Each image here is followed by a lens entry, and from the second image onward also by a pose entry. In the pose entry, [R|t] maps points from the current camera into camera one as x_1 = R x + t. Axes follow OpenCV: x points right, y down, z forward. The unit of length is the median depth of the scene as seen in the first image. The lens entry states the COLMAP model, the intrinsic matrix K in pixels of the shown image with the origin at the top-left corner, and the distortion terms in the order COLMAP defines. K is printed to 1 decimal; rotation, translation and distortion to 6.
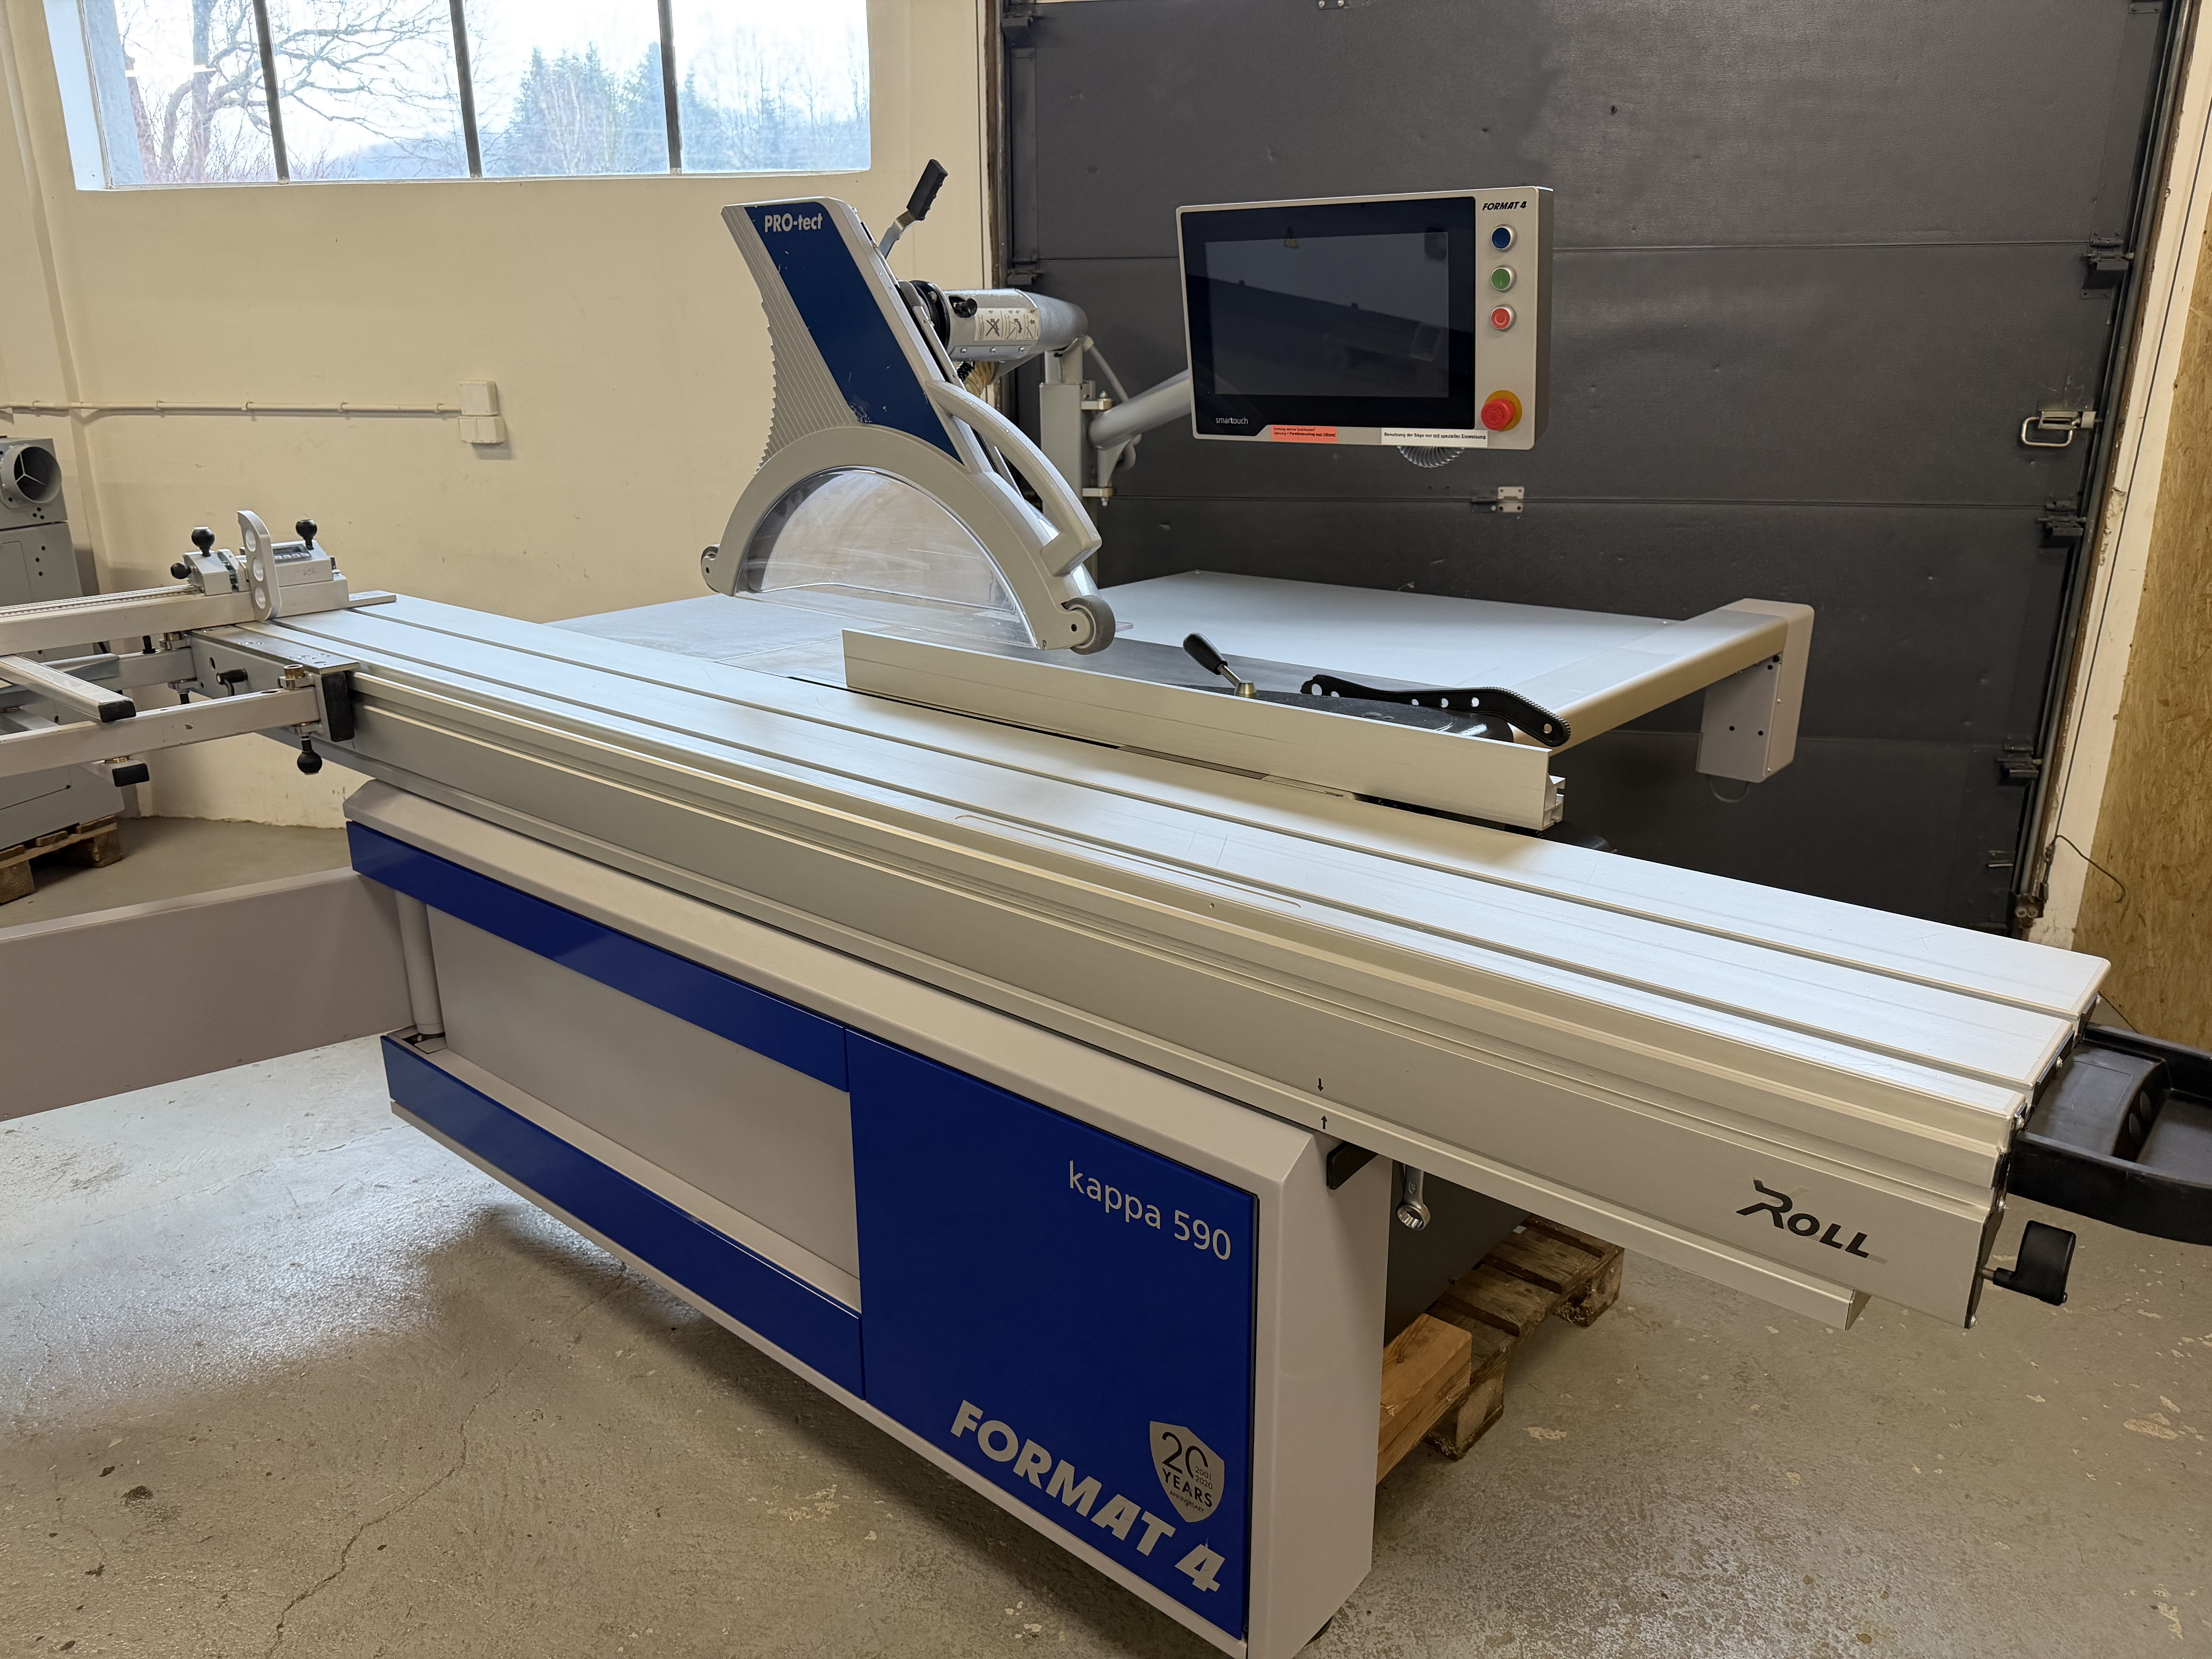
lens RADIAL K [[1586.4, 0, 1106.0], [0, 1586.4, 829.5], [0, 0, 1]] dist [0.030982, -0.039948]
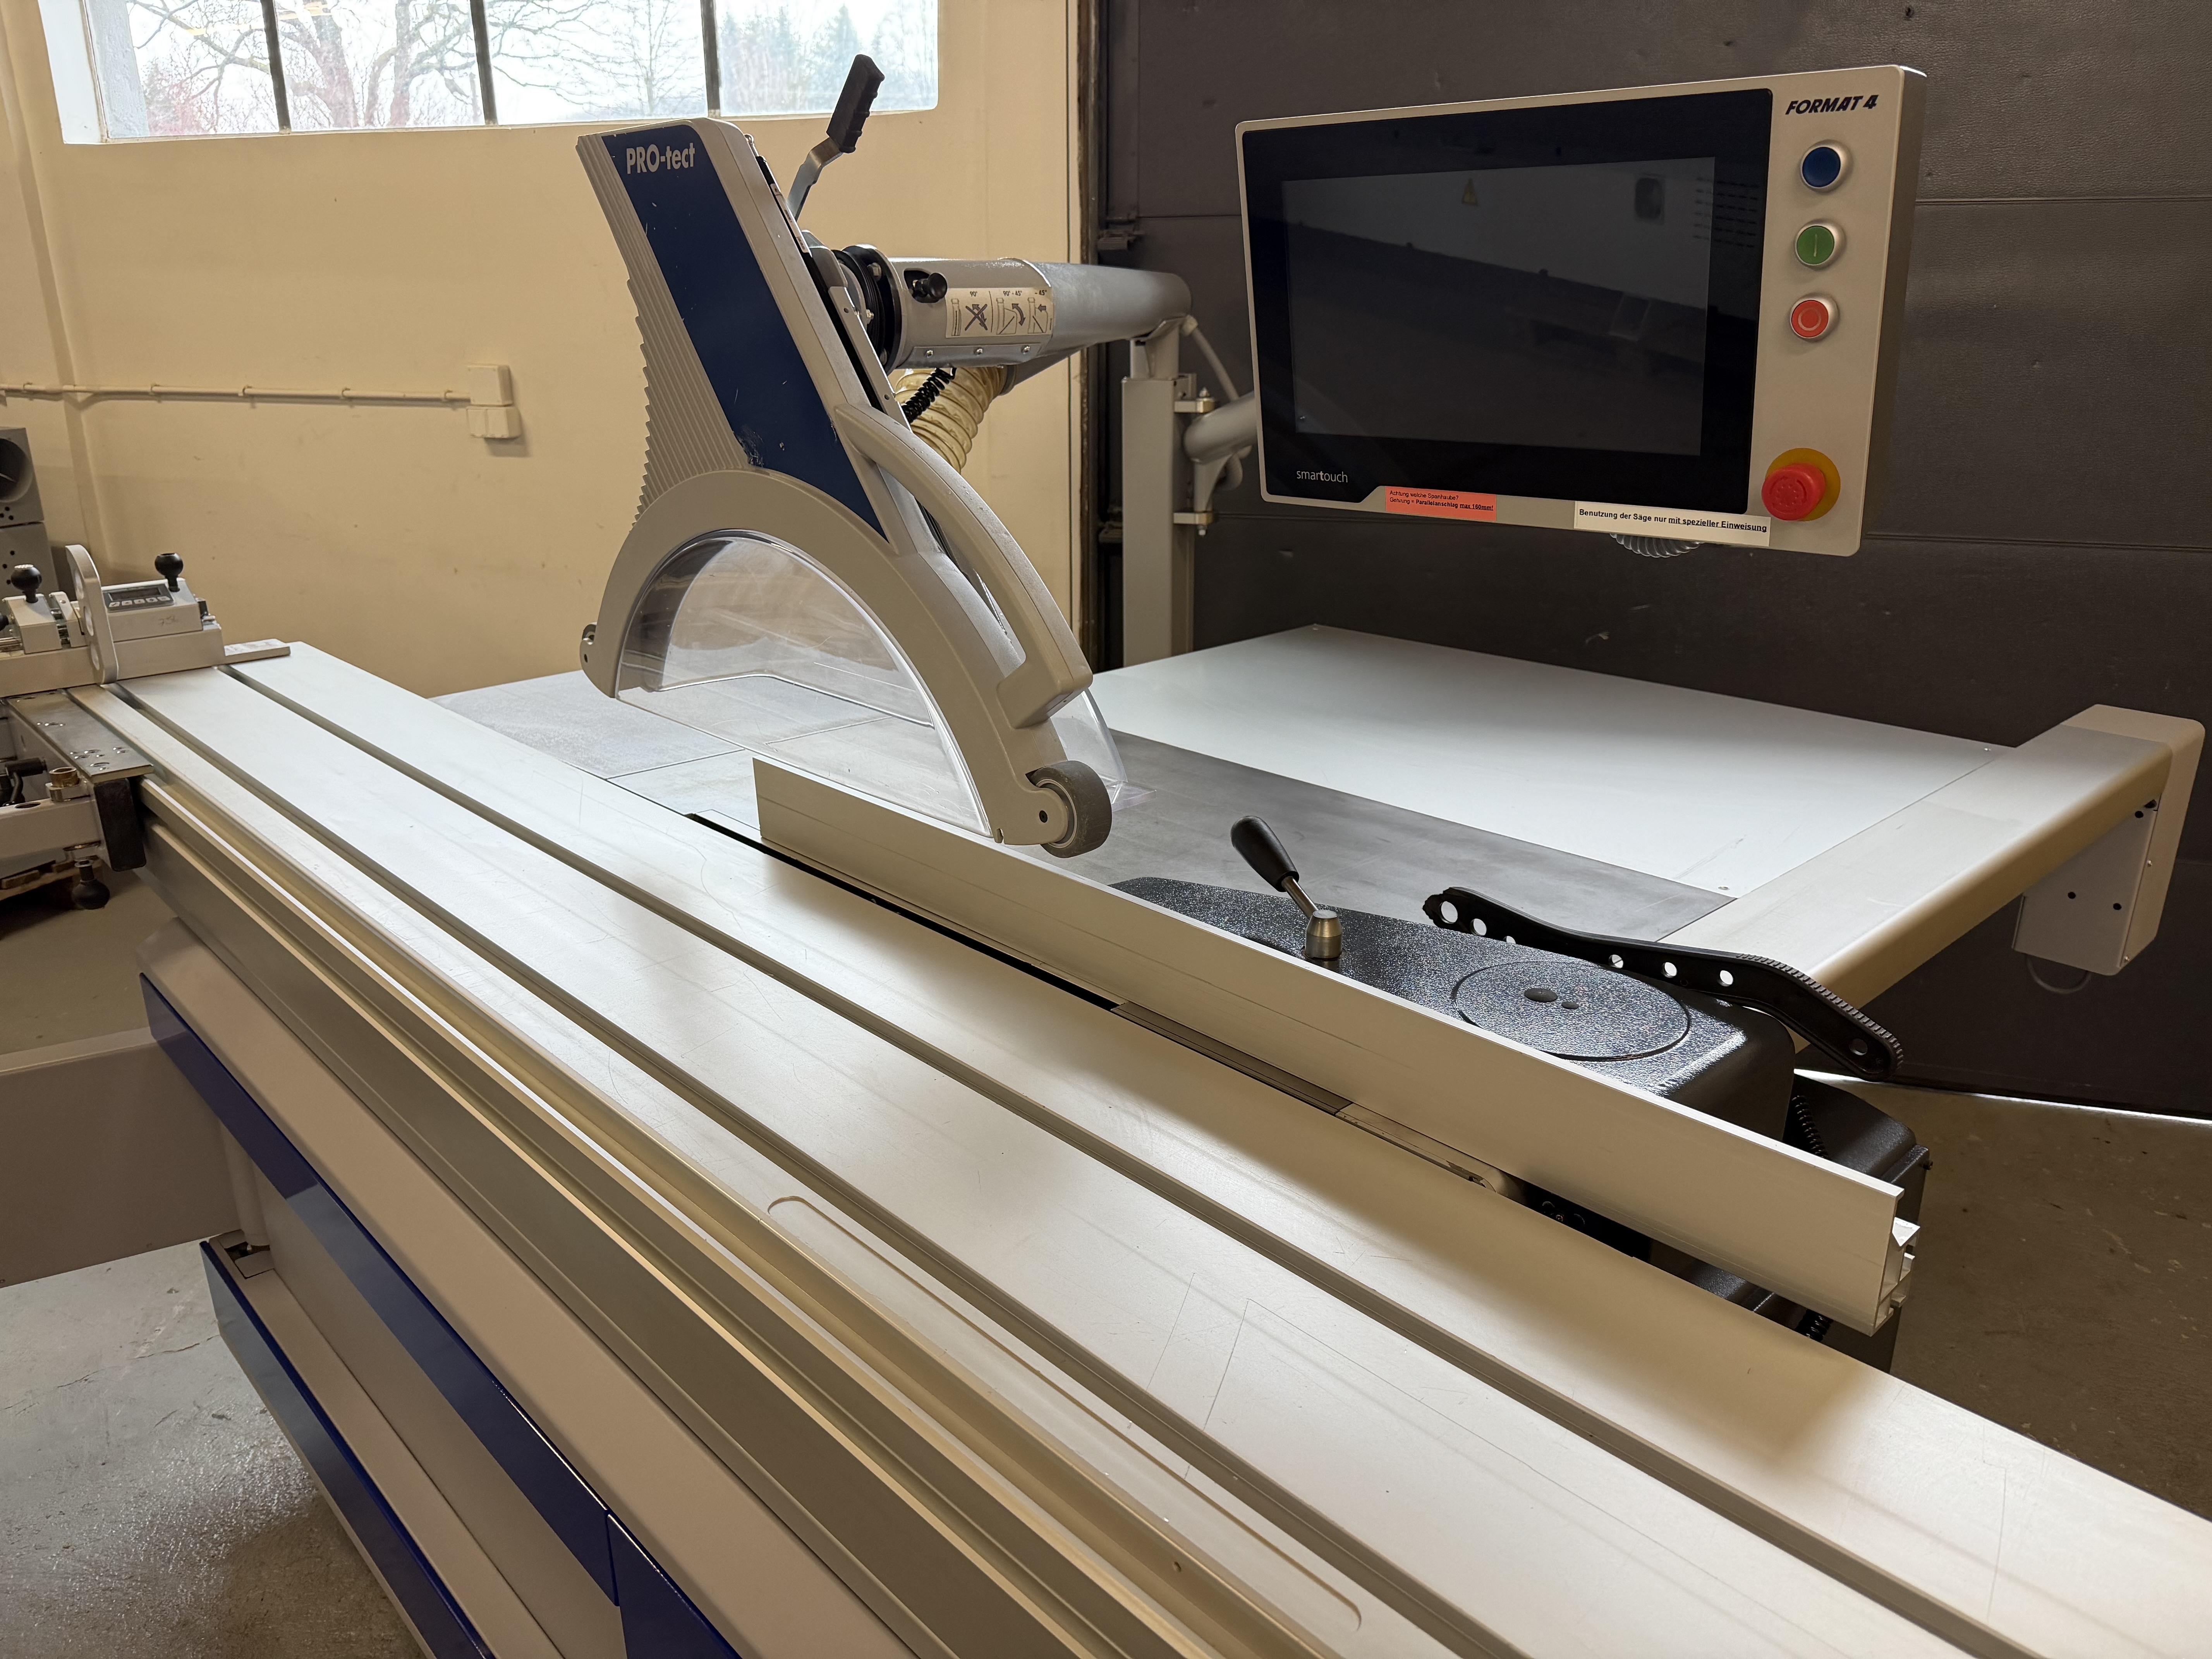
lens RADIAL K [[1575.7, 0, 1108.4], [0, 1575.7, 820.2], [0, 0, 1]] dist [0.000272, -0.001354]
pose [[0.994031, 0.036040, -0.102970, 0.048779], [-0.034063, 0.999201, 0.020898, -0.102897], [0.103641, -0.017266, 0.994465, 0.295296]]
